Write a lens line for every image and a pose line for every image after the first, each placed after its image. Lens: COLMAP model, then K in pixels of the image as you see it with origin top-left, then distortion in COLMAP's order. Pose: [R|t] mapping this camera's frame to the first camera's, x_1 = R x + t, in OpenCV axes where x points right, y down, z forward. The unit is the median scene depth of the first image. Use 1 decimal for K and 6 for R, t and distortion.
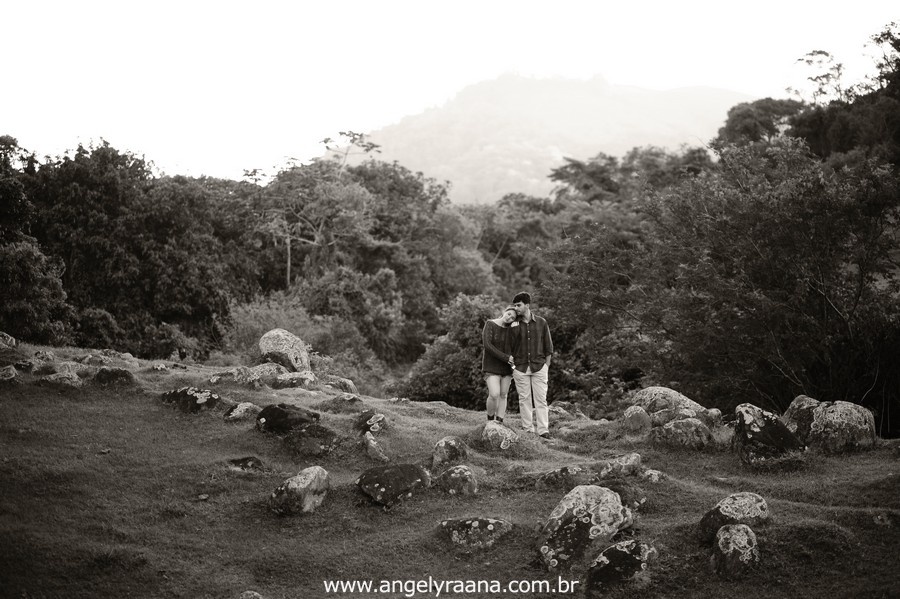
lens RADIAL K [[2218.7, 0, 450.1], [0, 2218.7, 300.1], [0, 0, 1]] dist [-0.026769, 0.000000]
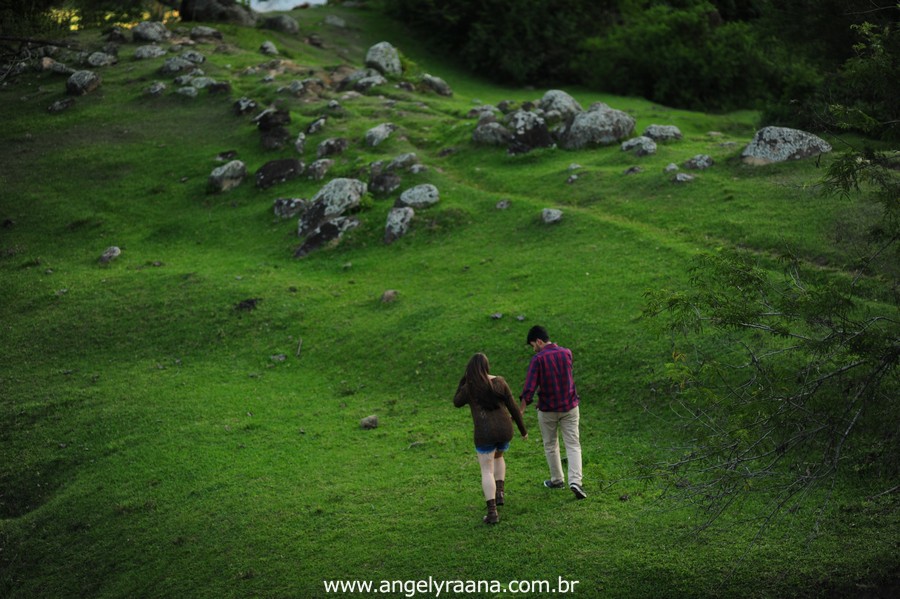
lens RADIAL K [[2218.7, 0, 450.0], [0, 2218.7, 299.2], [0, 0, 1]] dist [-0.026769, 0.000000]
pose [[0.880443, 0.031674, -0.473092, 0.803361], [0.059723, 0.982411, 0.176921, -0.093234], [0.470375, -0.184024, 0.863066, -0.264909]]
